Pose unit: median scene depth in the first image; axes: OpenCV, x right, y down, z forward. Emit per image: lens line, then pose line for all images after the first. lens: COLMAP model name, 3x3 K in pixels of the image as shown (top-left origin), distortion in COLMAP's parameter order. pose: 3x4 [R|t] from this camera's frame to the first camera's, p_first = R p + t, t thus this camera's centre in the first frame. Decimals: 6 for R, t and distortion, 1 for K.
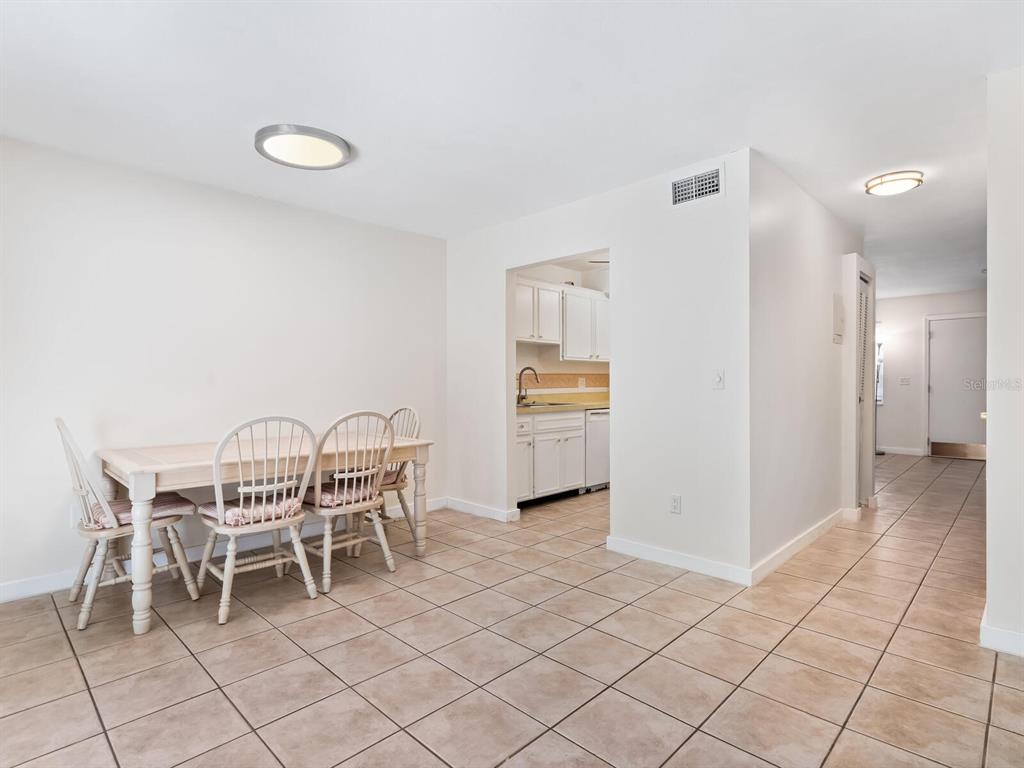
lens RADIAL K [[528.0, 0, 503.0], [0, 528.0, 387.5], [0, 0, 1]] dist [0.000524, 0.001659]
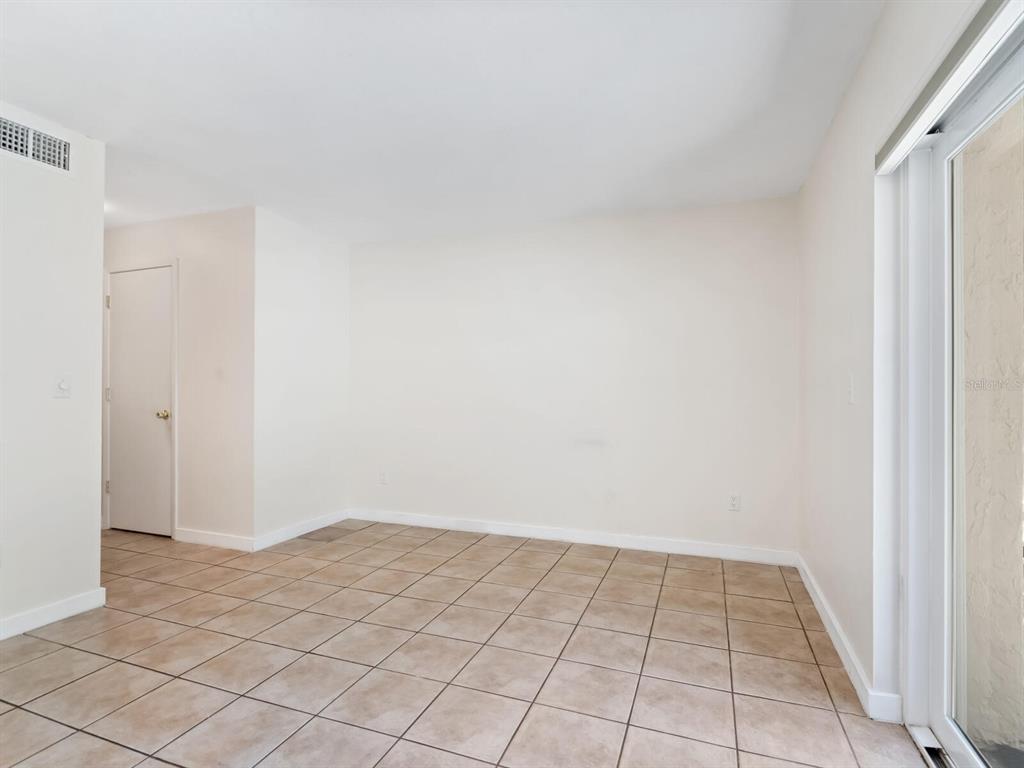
lens RADIAL K [[524.5, 0, 519.9], [0, 524.5, 385.7], [0, 0, 1]] dist [-0.001975, 0.001848]
pose [[-0.415880, 0.010034, 0.909364, -0.762268], [0.005966, 0.999948, -0.008305, -0.004003], [-0.909400, 0.001971, -0.415918, 0.773772]]
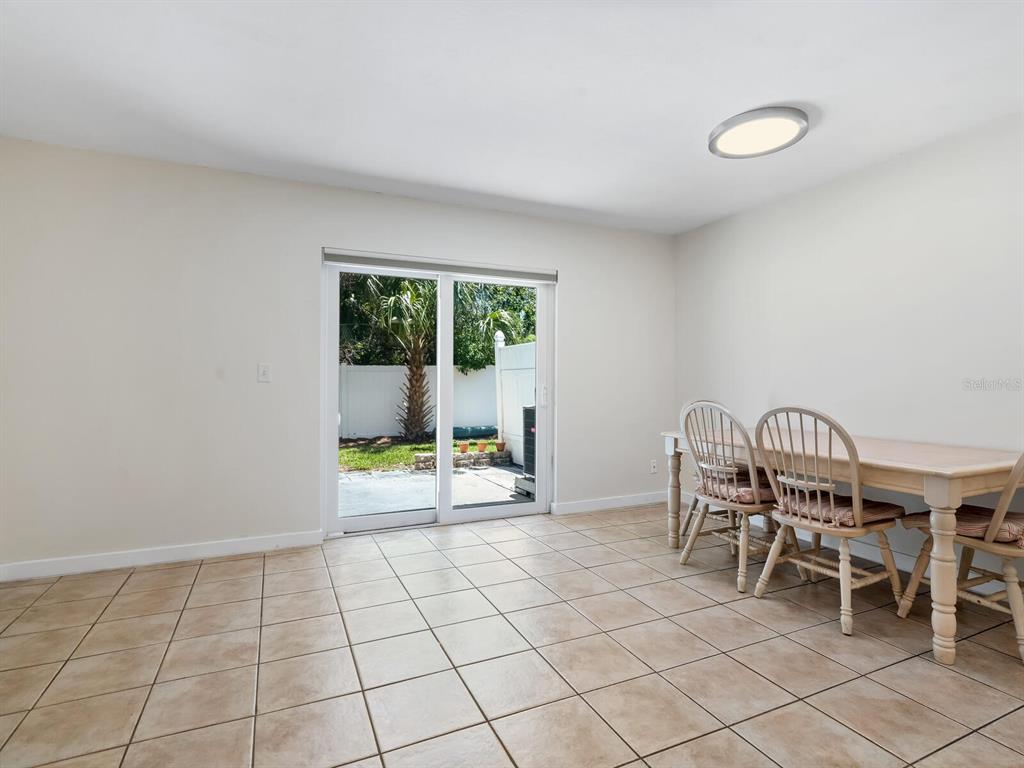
lens RADIAL K [[524.5, 0, 519.9], [0, 524.5, 385.7], [0, 0, 1]] dist [-0.001975, 0.001848]
pose [[-0.340341, 0.008657, -0.940262, 0.716193], [-0.008869, 0.999884, 0.012416, 0.009276], [0.940260, 0.012565, -0.340225, 0.975560]]
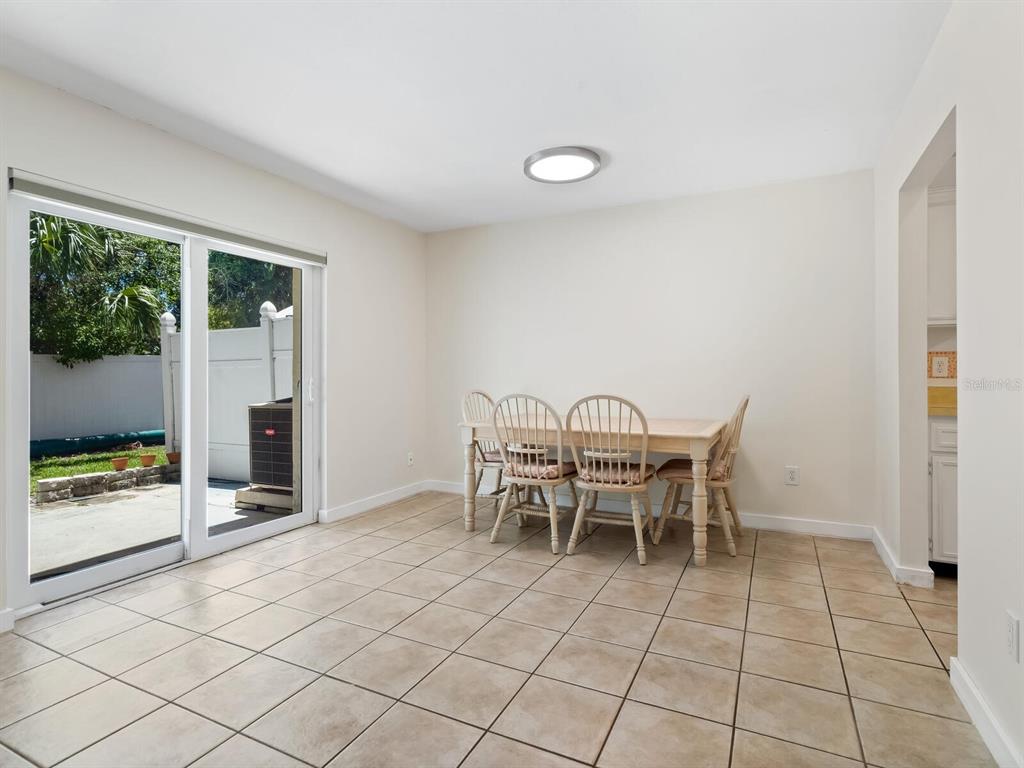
lens RADIAL K [[524.5, 0, 519.9], [0, 524.5, 385.7], [0, 0, 1]] dist [-0.001975, 0.001848]
pose [[0.327146, 0.019752, -0.944767, 0.714046], [-0.005134, 0.999804, 0.019125, 0.012427], [0.944960, -0.001406, 0.327184, 0.575146]]
